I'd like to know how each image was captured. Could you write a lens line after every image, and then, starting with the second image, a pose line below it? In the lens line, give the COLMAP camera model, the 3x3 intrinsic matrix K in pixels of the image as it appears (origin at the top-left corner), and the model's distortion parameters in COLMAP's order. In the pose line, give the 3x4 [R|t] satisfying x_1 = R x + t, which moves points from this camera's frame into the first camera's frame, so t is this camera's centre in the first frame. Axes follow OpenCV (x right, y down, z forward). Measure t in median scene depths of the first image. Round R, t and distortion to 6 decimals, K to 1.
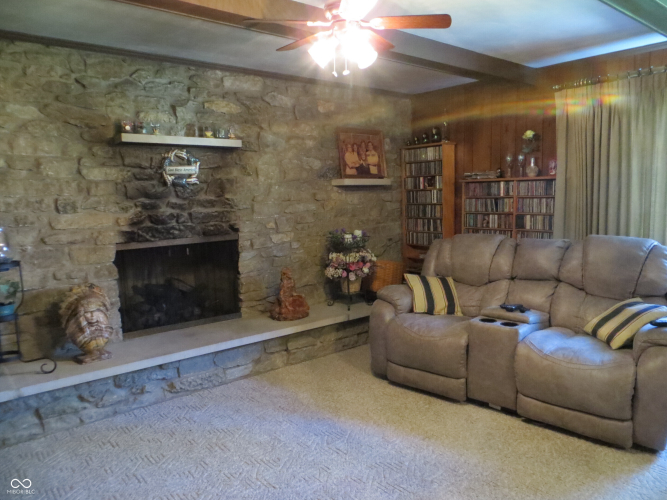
lens RADIAL K [[500.2, 0, 338.4], [0, 500.2, 250.1], [0, 0, 1]] dist [-0.018642, -0.000622]
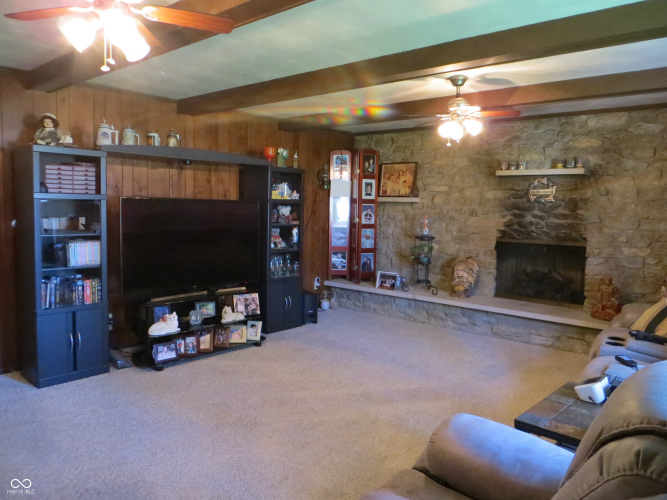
lens RADIAL K [[500.2, 0, 334.2], [0, 500.2, 249.4], [0, 0, 1]] dist [-0.018642, -0.000622]
pose [[0.161685, 0.115554, -0.980054, 1.010128], [-0.133970, 0.986497, 0.094212, -0.052266], [0.977706, 0.116065, 0.174983, 0.184275]]
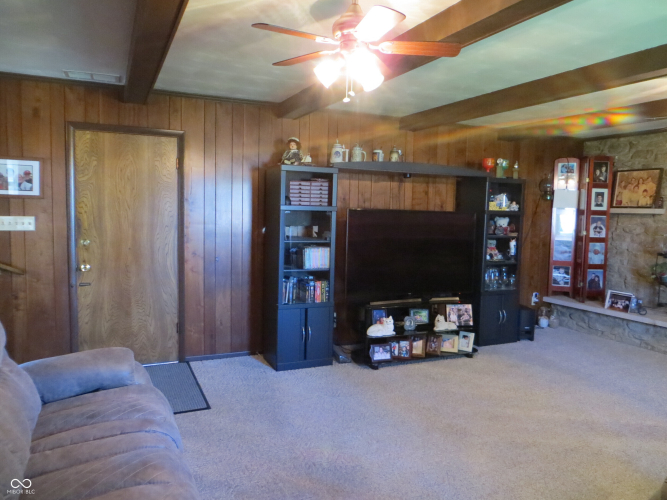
lens RADIAL K [[500.2, 0, 329.8], [0, 500.2, 248.7], [0, 0, 1]] dist [-0.018642, -0.000622]
pose [[-0.260207, 0.094994, -0.960869, 1.044665], [-0.122425, 0.983871, 0.130421, -0.057303], [0.957760, 0.151571, -0.244381, 0.174269]]
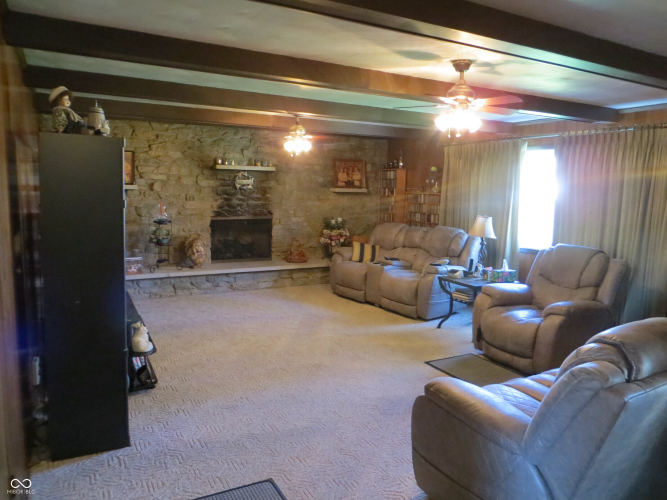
lens RADIAL K [[500.2, 0, 338.9], [0, 500.2, 248.9], [0, 0, 1]] dist [-0.018642, -0.000622]
pose [[0.981468, 0.069023, -0.178764, 0.432600], [-0.066163, 0.997568, 0.021920, 0.038221], [0.179842, -0.009686, 0.983648, -0.900331]]
